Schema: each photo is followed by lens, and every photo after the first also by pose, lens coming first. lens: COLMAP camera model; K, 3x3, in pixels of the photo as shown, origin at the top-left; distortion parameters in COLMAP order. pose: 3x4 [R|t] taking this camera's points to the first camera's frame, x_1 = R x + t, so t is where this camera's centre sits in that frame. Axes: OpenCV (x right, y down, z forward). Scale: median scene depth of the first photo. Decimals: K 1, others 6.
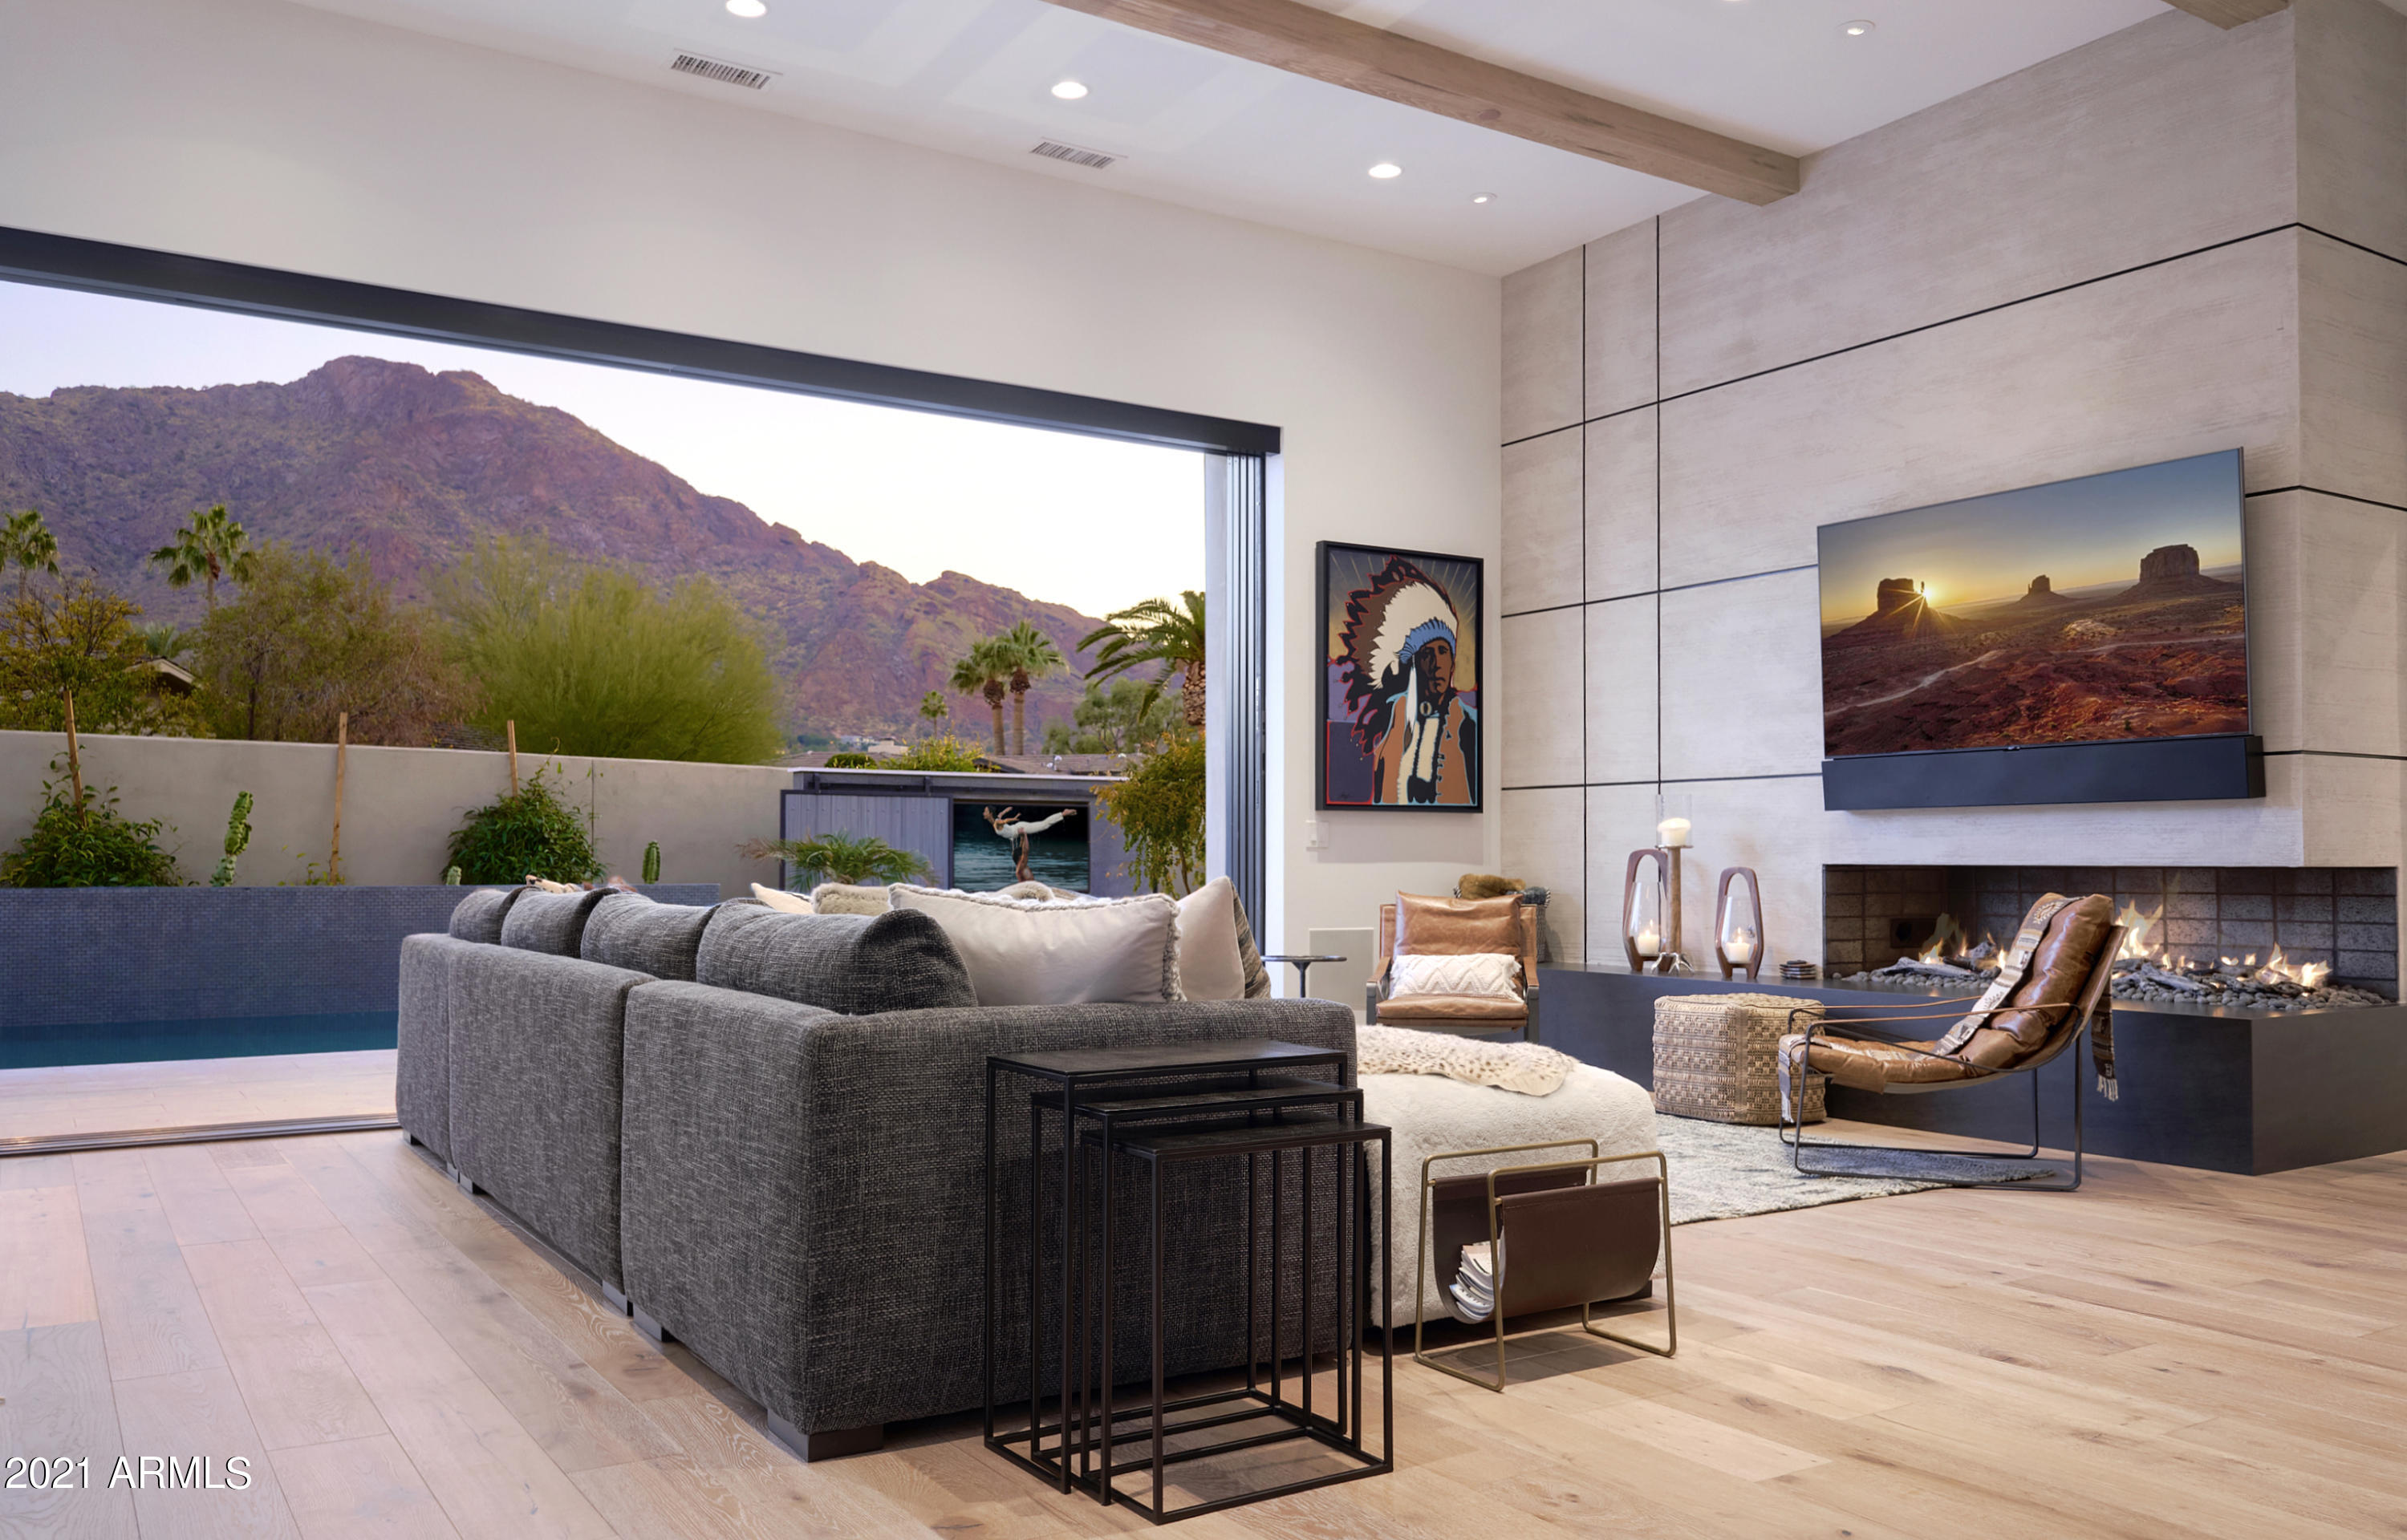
lens RADIAL K [[1815.5, 0, 1237.0], [0, 1815.5, 792.6], [0, 0, 1]] dist [-0.000555, 0.006488]
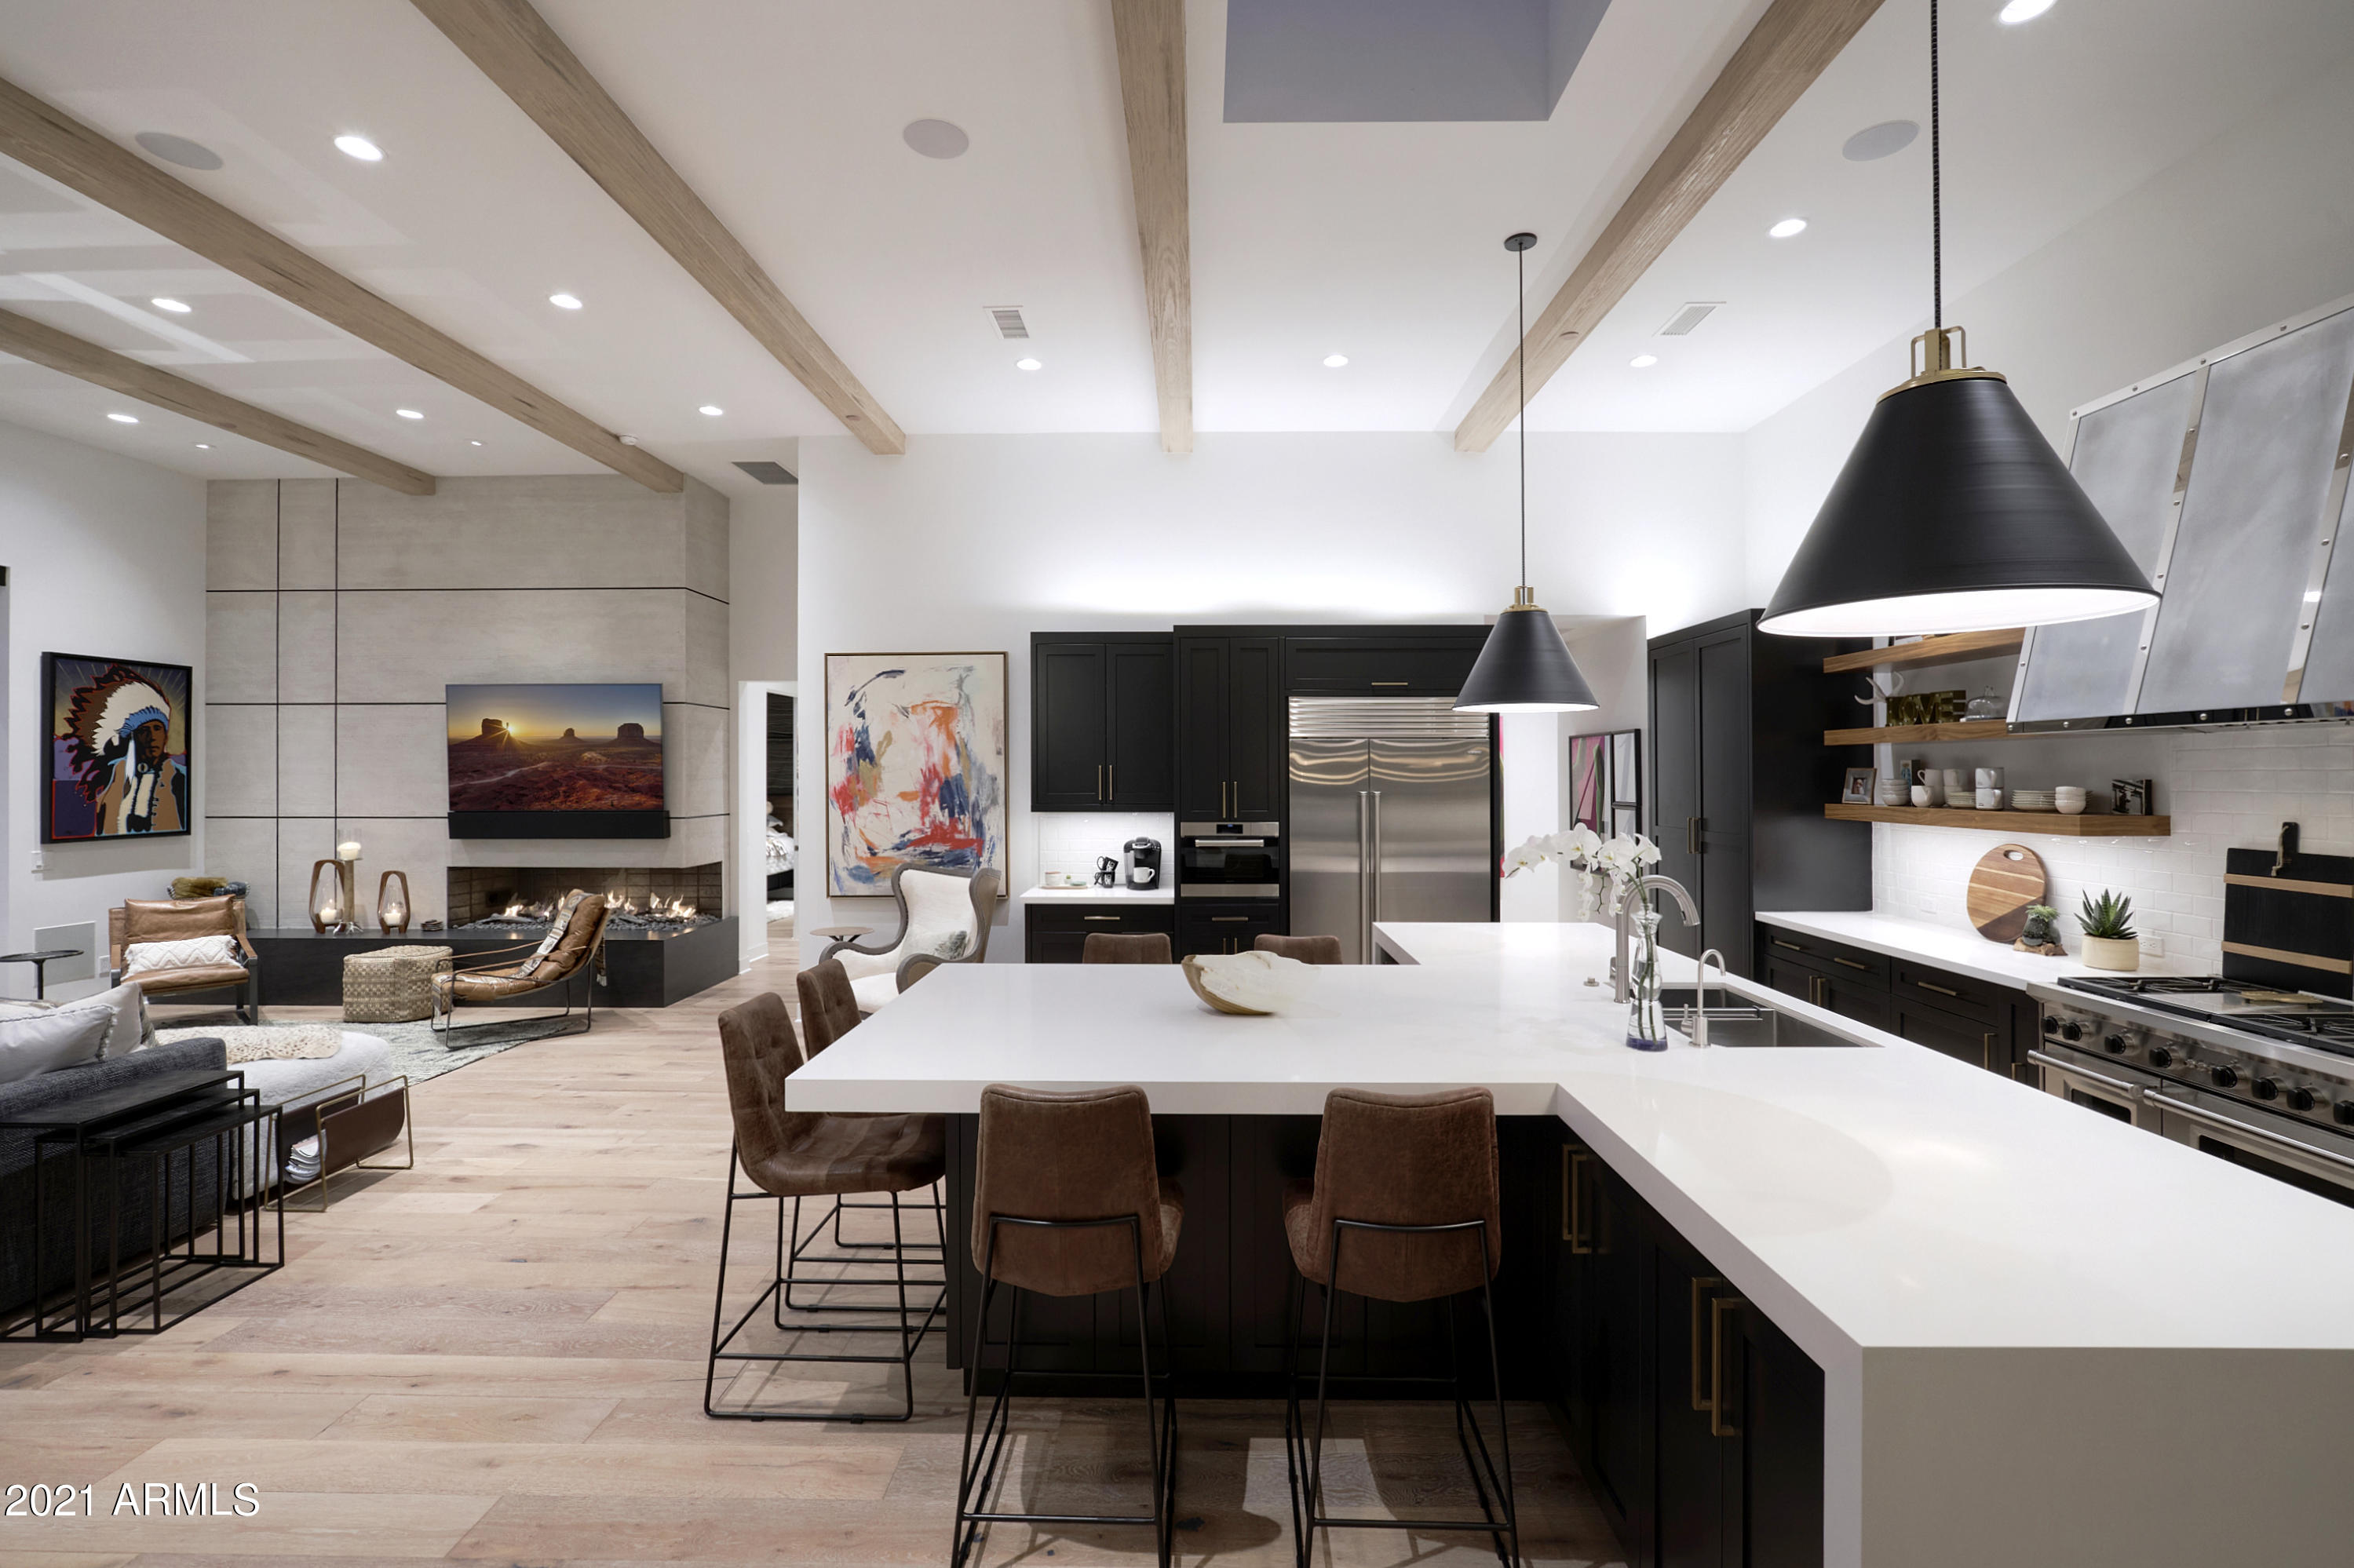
lens RADIAL K [[1037.6, 0, 1150.6], [0, 1037.6, 773.3], [0, 0, 1]] dist [-0.022733, 0.007119]
pose [[0.581818, -0.004413, 0.813307, -0.100080], [-0.031708, 0.999102, 0.028104, -0.093436], [-0.812700, -0.042140, 0.581156, -0.173324]]
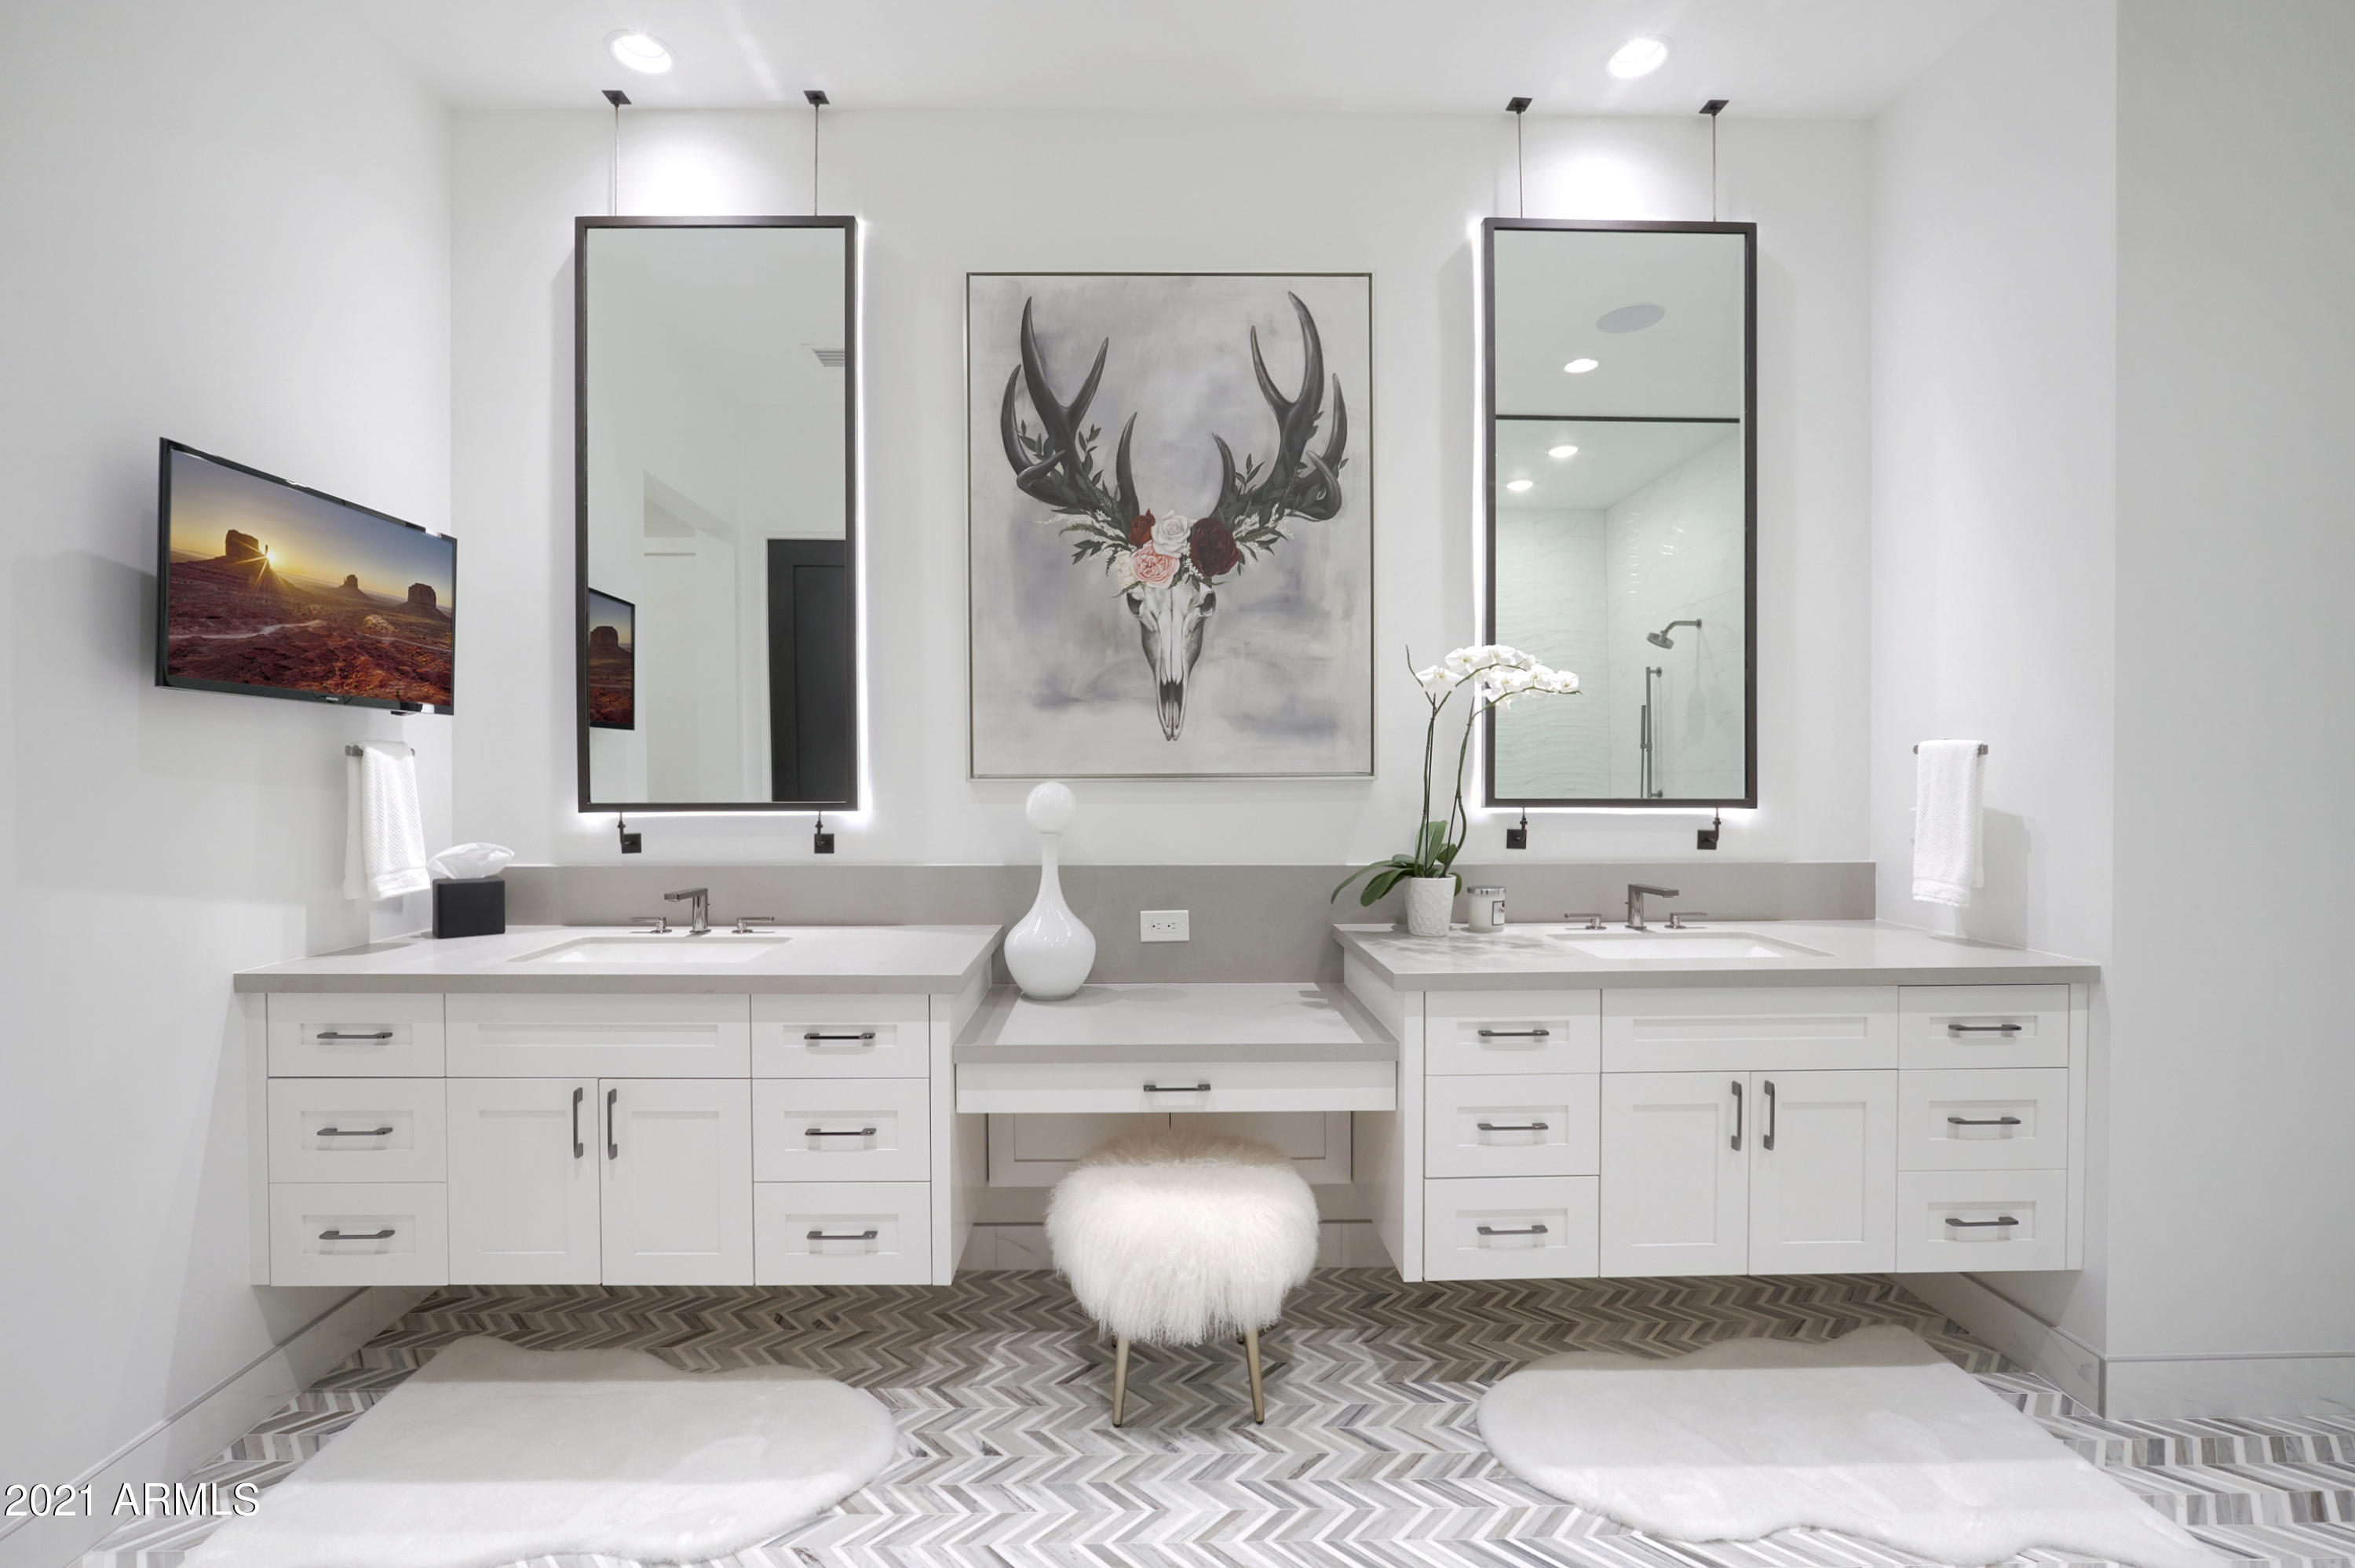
lens RADIAL K [[1038.0, 0, 1188.1], [0, 1038.0, 773.1], [0, 0, 1]] dist [-0.022733, 0.007119]
pose [[-0.837218, -0.008554, 0.546803, -0.394405], [-0.031732, 0.998953, -0.032958, 0.027887], [-0.545948, -0.044945, -0.836612, 0.990195]]
